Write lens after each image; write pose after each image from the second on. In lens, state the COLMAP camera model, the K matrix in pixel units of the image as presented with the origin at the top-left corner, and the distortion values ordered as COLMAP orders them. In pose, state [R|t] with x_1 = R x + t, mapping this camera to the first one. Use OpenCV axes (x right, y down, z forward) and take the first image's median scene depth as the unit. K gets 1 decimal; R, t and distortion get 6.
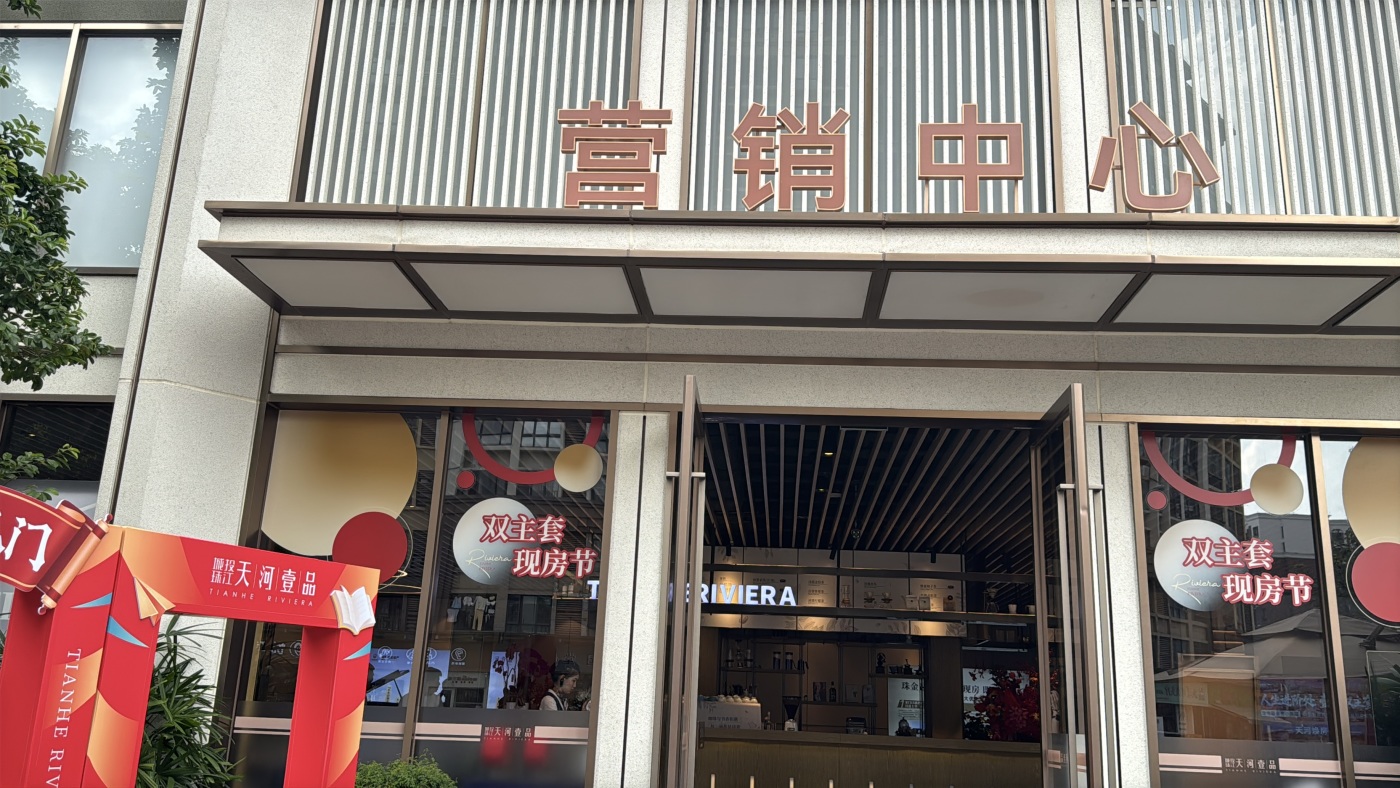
lens RADIAL K [[1145.5, 0, 701.5], [0, 1145.5, 391.0], [0, 0, 1]] dist [0.051045, -0.001504]
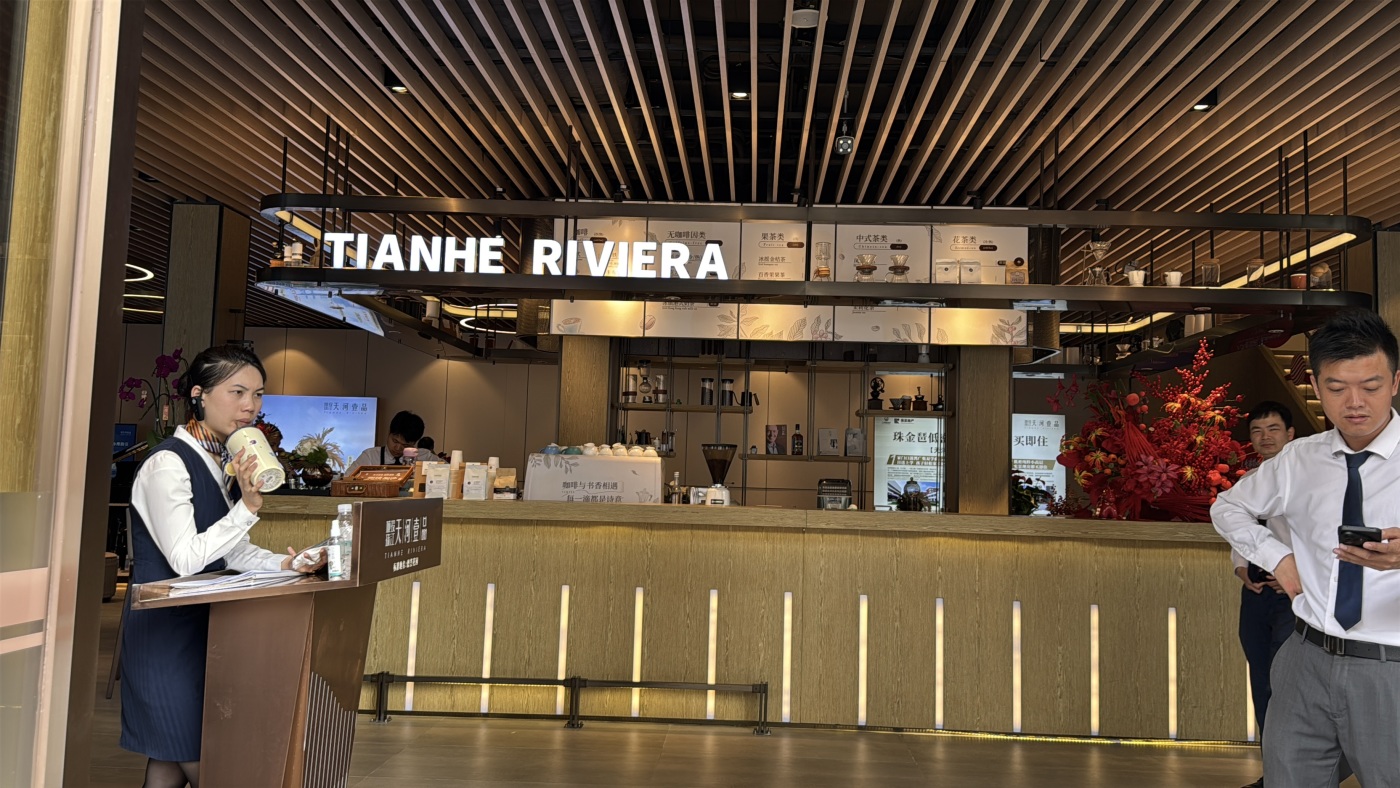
lens RADIAL K [[1145.5, 0, 700.3], [0, 1145.5, 391.5], [0, 0, 1]] dist [0.051045, -0.001504]
pose [[0.999764, -0.009667, 0.019452, 0.058705], [0.005602, 0.979964, 0.199095, 0.132187], [-0.020987, -0.198939, 0.979787, 0.470716]]
